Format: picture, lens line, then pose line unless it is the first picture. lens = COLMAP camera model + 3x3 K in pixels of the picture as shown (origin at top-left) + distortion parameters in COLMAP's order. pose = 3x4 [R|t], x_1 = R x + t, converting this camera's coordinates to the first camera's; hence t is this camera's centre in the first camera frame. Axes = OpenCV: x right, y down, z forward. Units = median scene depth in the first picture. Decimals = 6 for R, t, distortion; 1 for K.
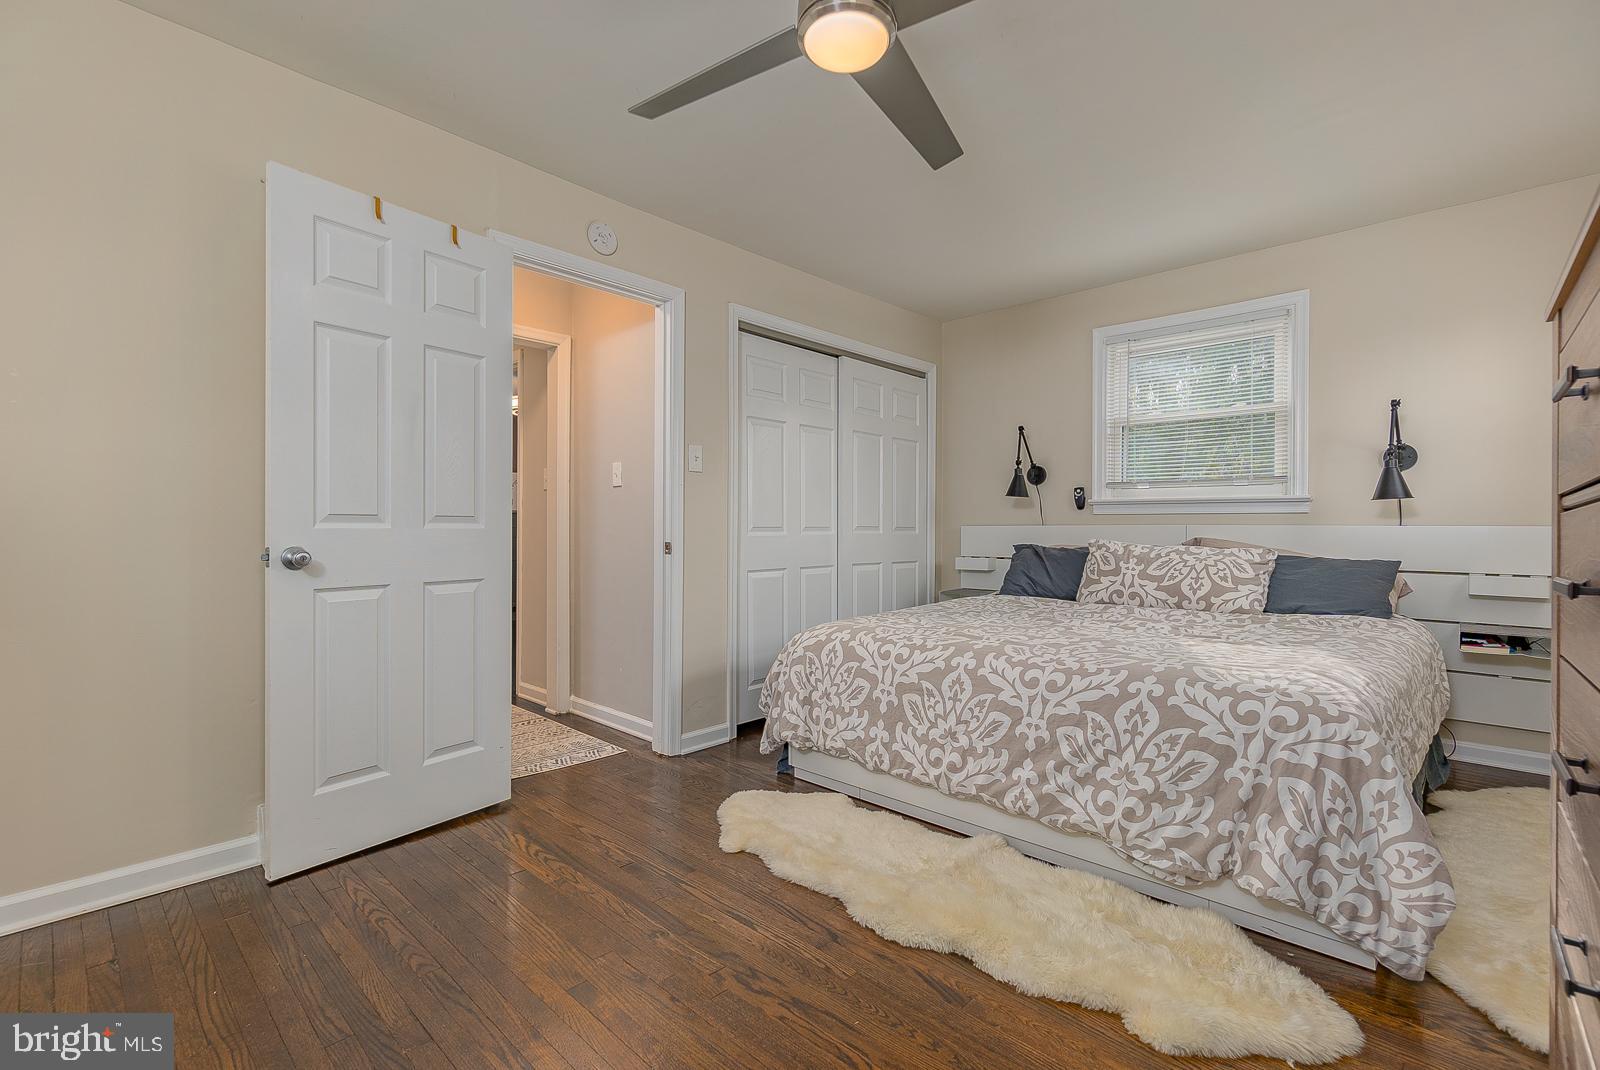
lens RADIAL K [[717.4, 0, 800.0], [0, 717.4, 535.0], [0, 0, 1]] dist [-0.000543, -0.000029]
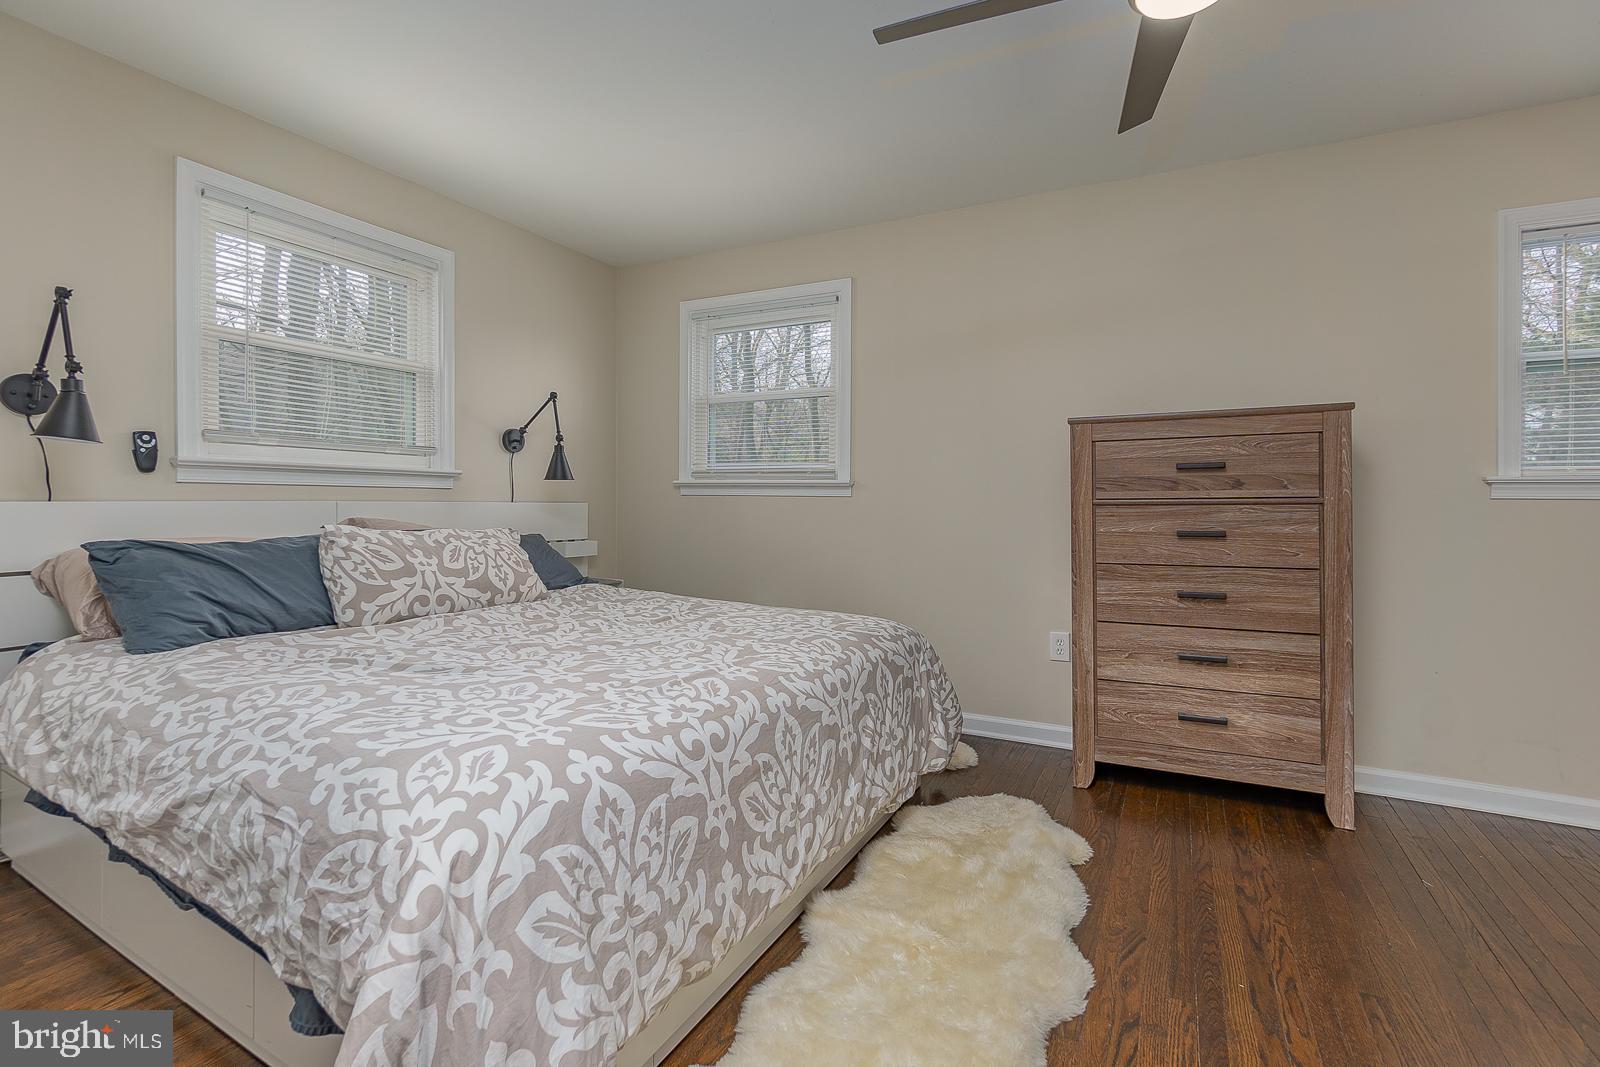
lens RADIAL K [[714.0, 0, 797.7], [0, 714.0, 498.7], [0, 0, 1]] dist [-0.000797, -0.000312]
pose [[-0.267708, -0.002436, 0.963497, -0.473076], [0.000619, 0.999996, 0.002700, -0.029025], [-0.963500, 0.001319, -0.267706, 1.188450]]
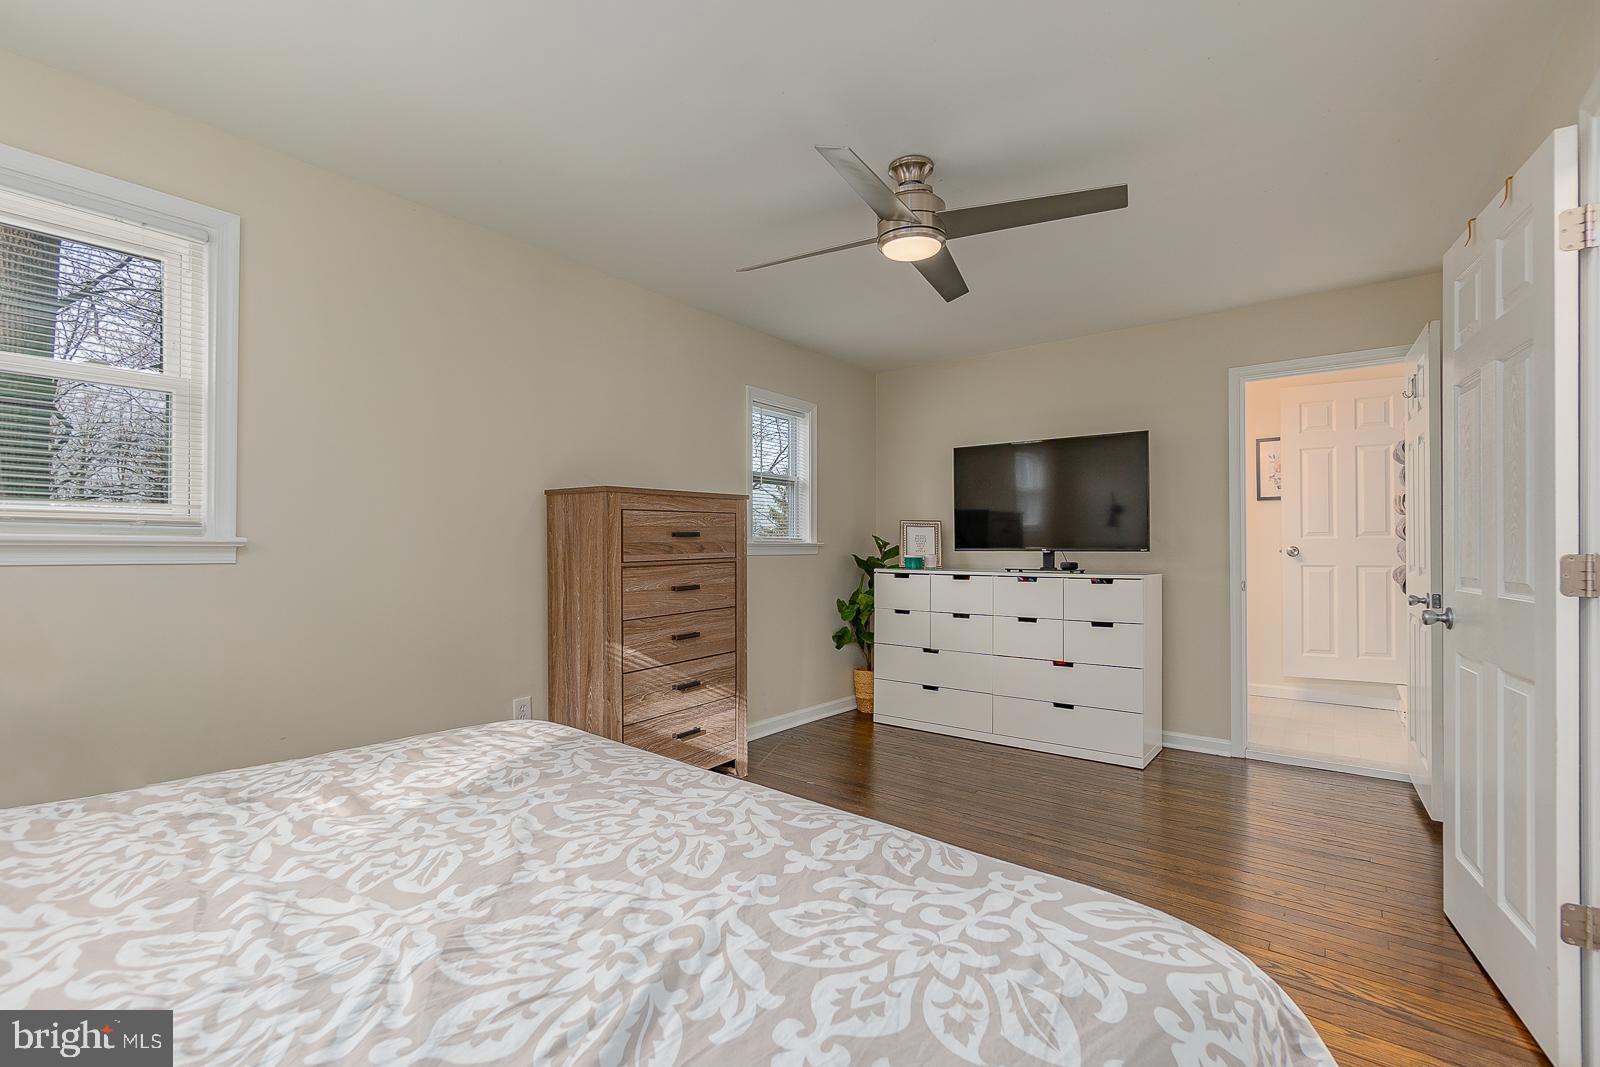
lens RADIAL K [[701.1, 0, 801.3], [0, 701.1, 527.9], [0, 0, 1]] dist [-0.004608, -0.000521]
pose [[-0.995052, -0.006950, -0.099110, 0.289976], [-0.005417, 0.999862, -0.015727, -0.066268], [0.099205, -0.015112, -0.994952, 1.662679]]
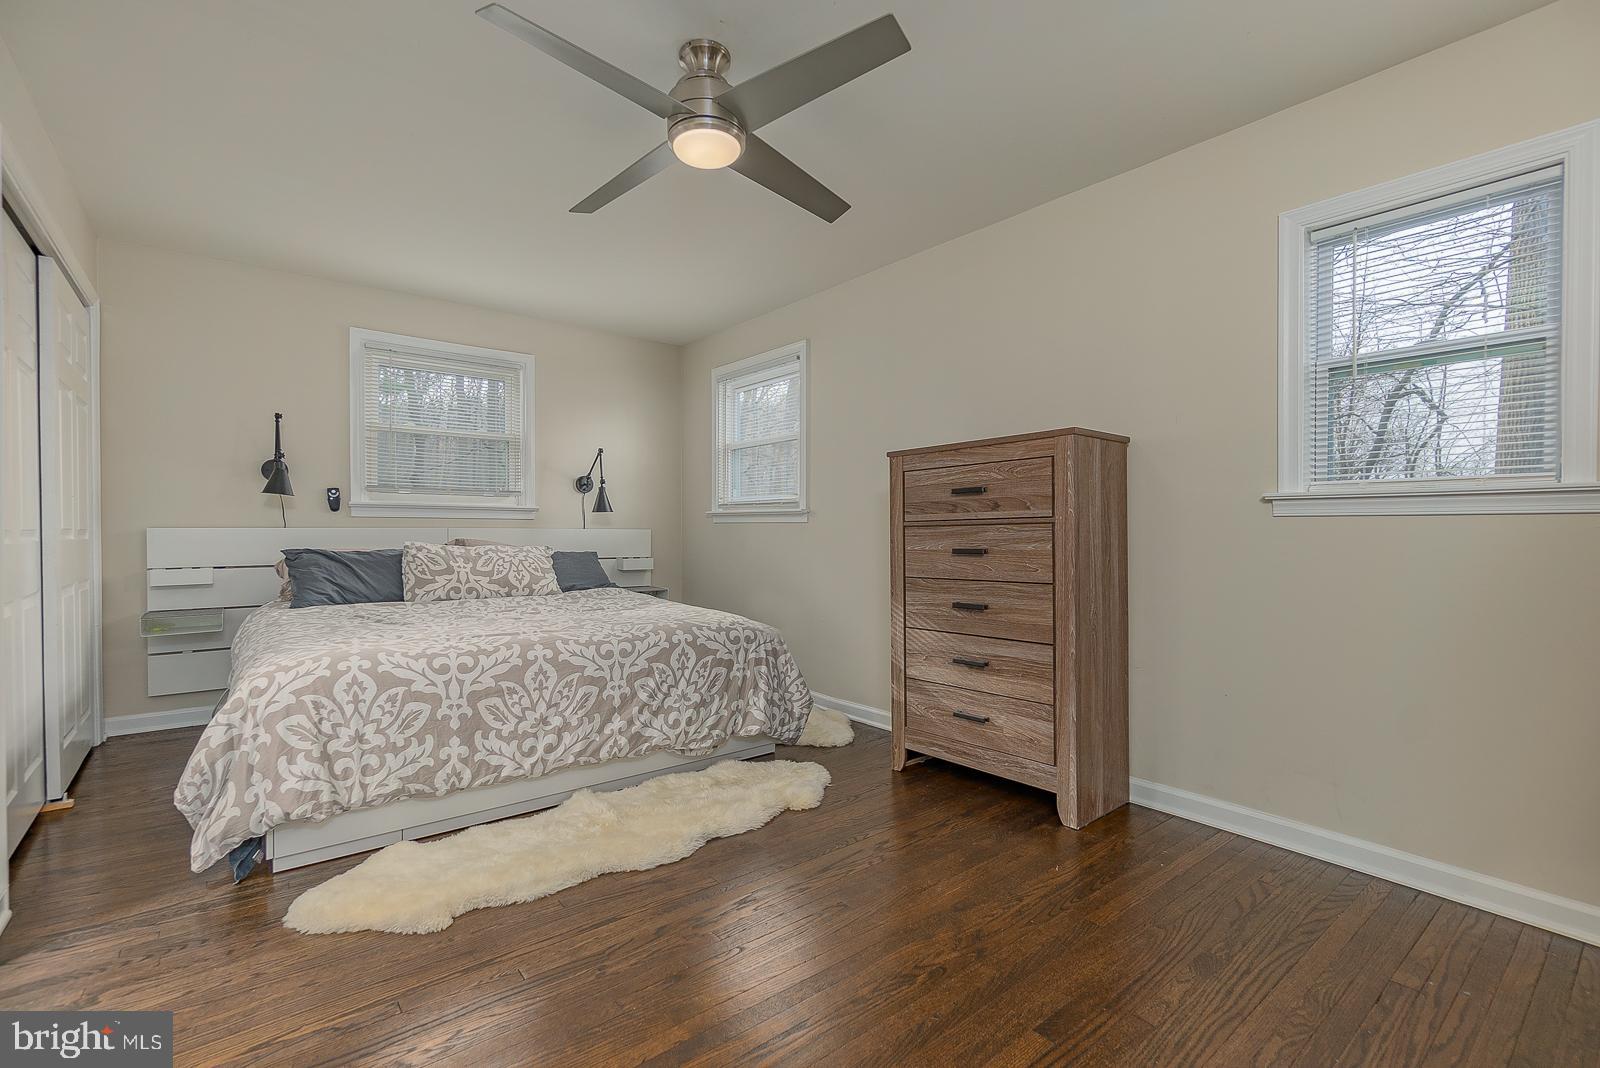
lens RADIAL K [[701.1, 0, 801.3], [0, 701.1, 528.4], [0, 0, 1]] dist [-0.004608, -0.000521]
pose [[0.136997, -0.000132, 0.990571, -0.797643], [0.007374, 0.999972, -0.000887, -0.012696], [-0.990544, 0.007426, 0.136995, 0.456917]]
